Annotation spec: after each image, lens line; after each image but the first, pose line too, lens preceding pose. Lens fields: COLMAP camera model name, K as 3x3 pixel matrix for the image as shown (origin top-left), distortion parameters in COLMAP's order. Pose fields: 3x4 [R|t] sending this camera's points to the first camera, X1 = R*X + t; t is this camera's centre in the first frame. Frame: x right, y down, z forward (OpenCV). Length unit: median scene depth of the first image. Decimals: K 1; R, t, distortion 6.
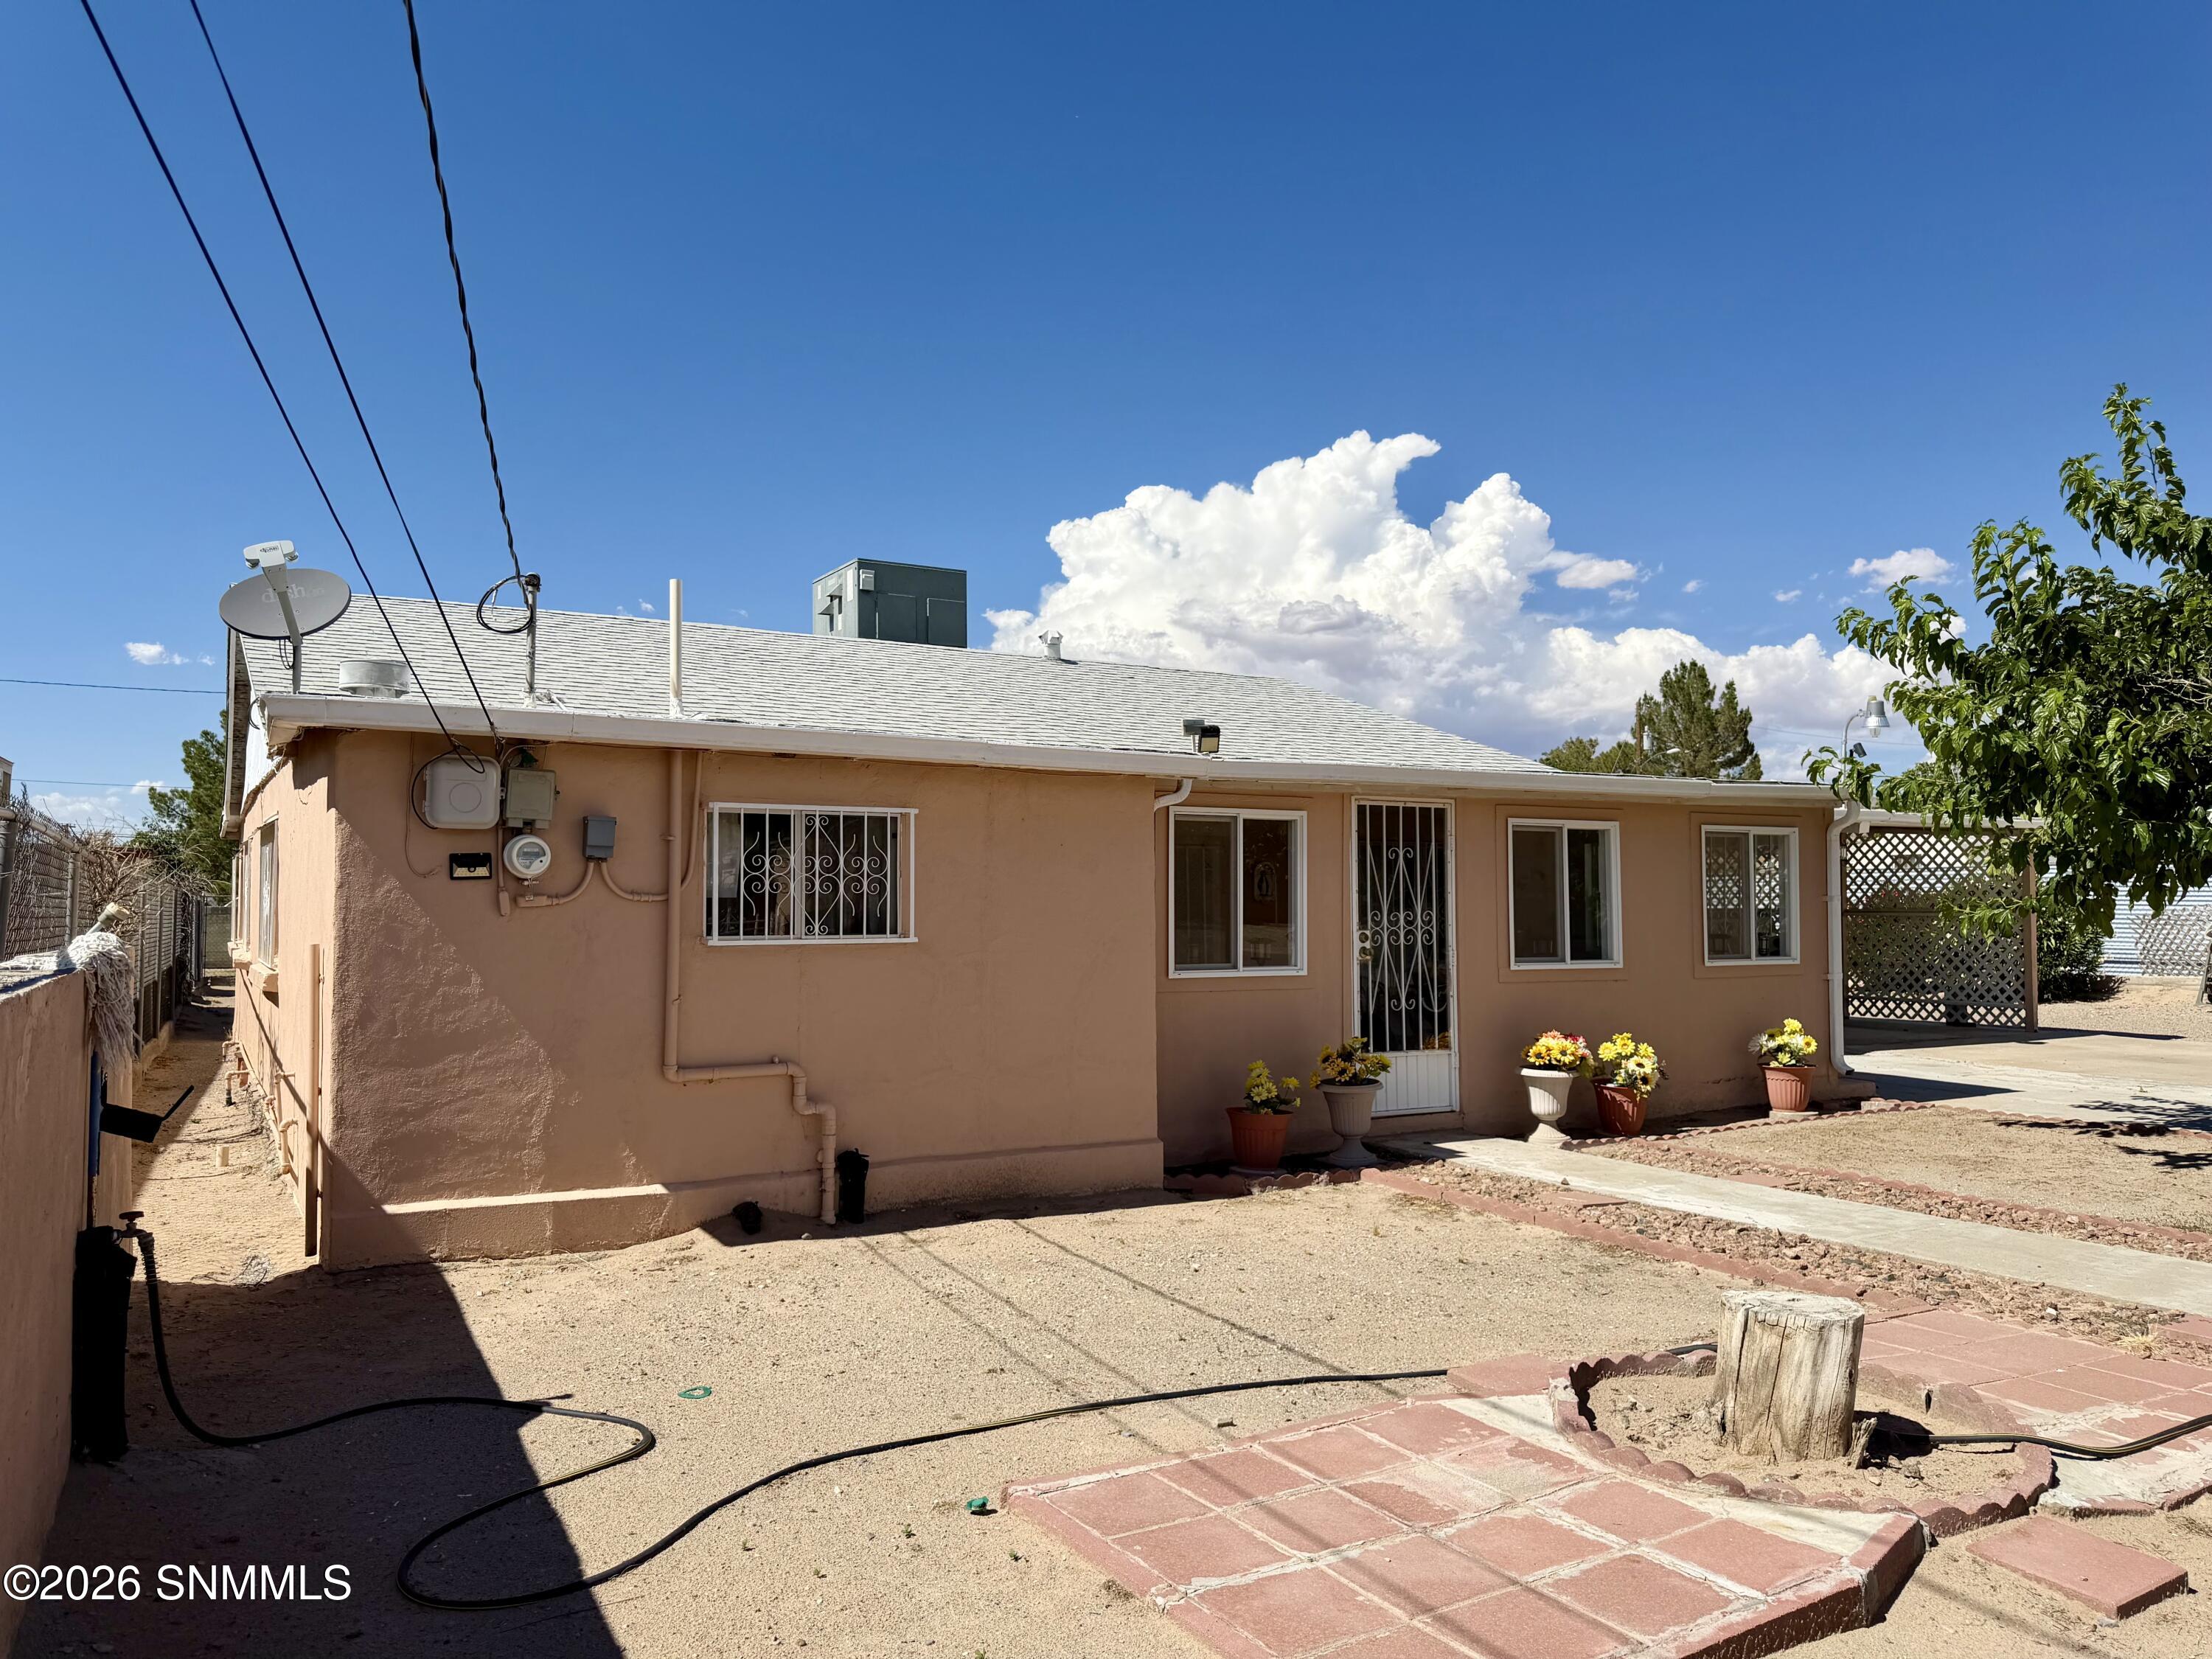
lens RADIAL K [[1554.4, 0, 1102.4], [0, 1554.4, 834.0], [0, 0, 1]] dist [0.099813, -0.145775]
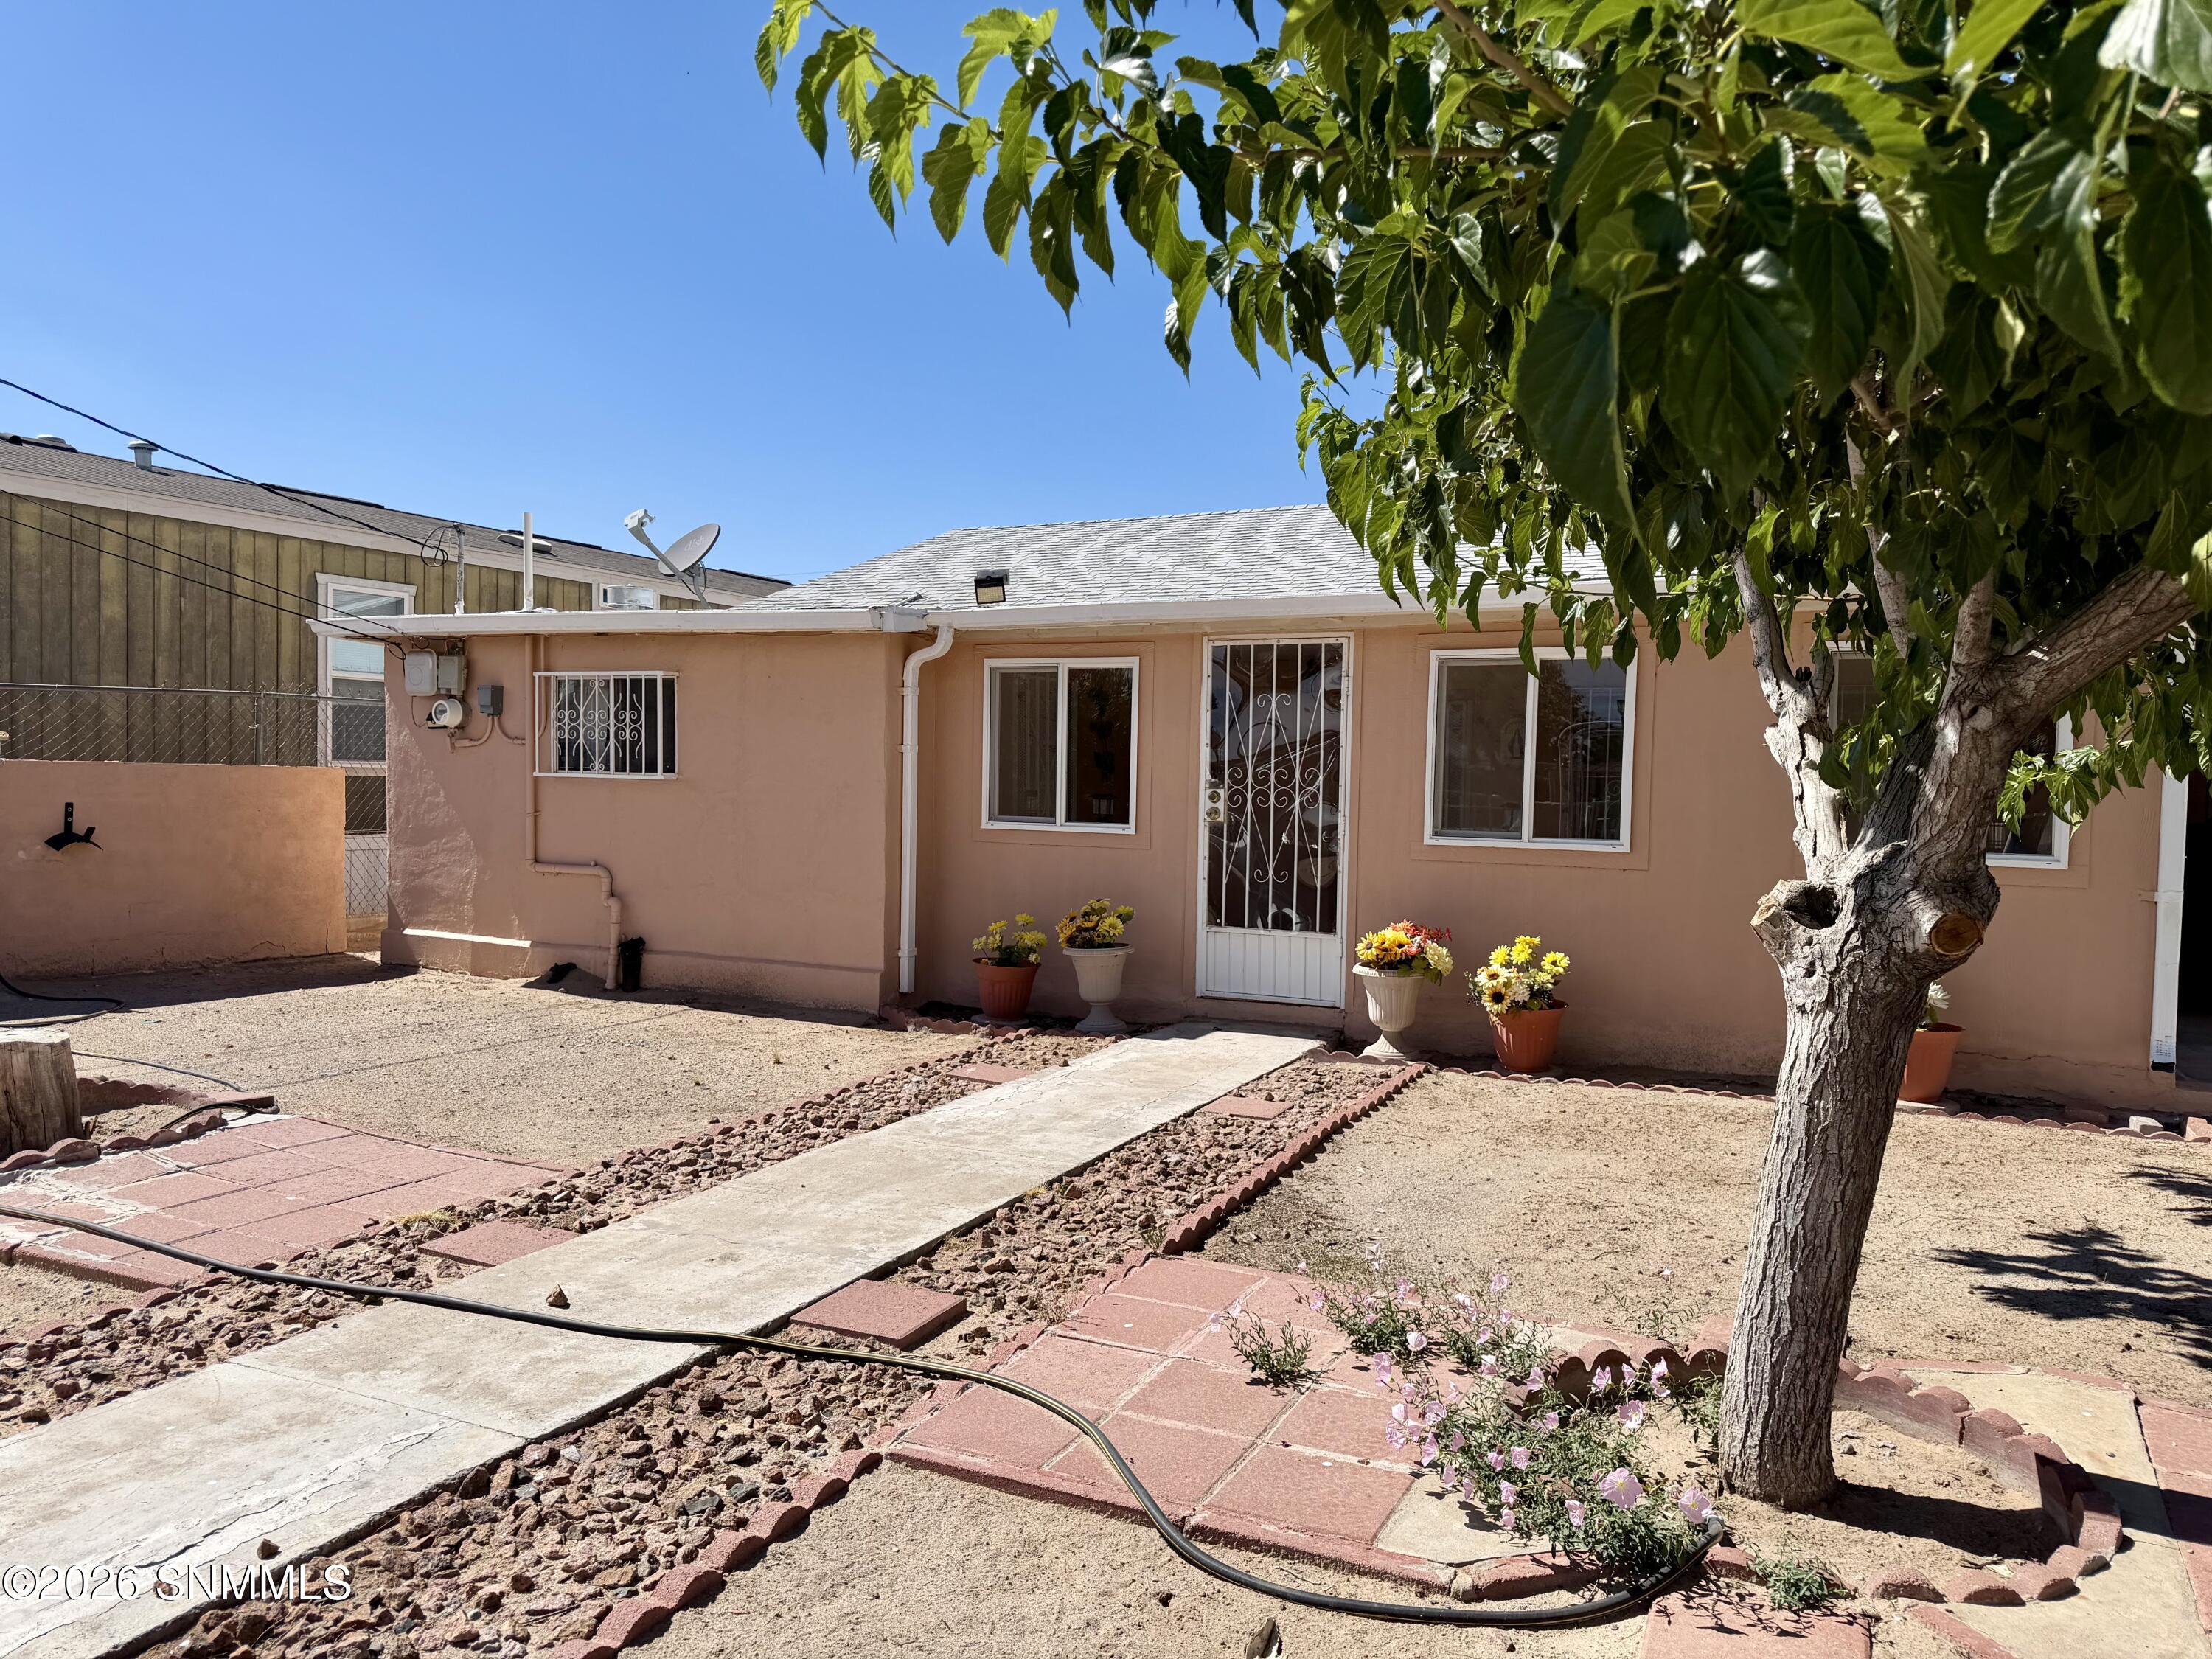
lens RADIAL K [[1554.4, 0, 1102.4], [0, 1554.4, 834.0], [0, 0, 1]] dist [0.099813, -0.145775]
pose [[0.574550, 0.038262, -0.817575, 0.911753], [0.012807, 0.998364, 0.055722, 0.040159], [0.818369, -0.042485, 0.573120, 0.470127]]
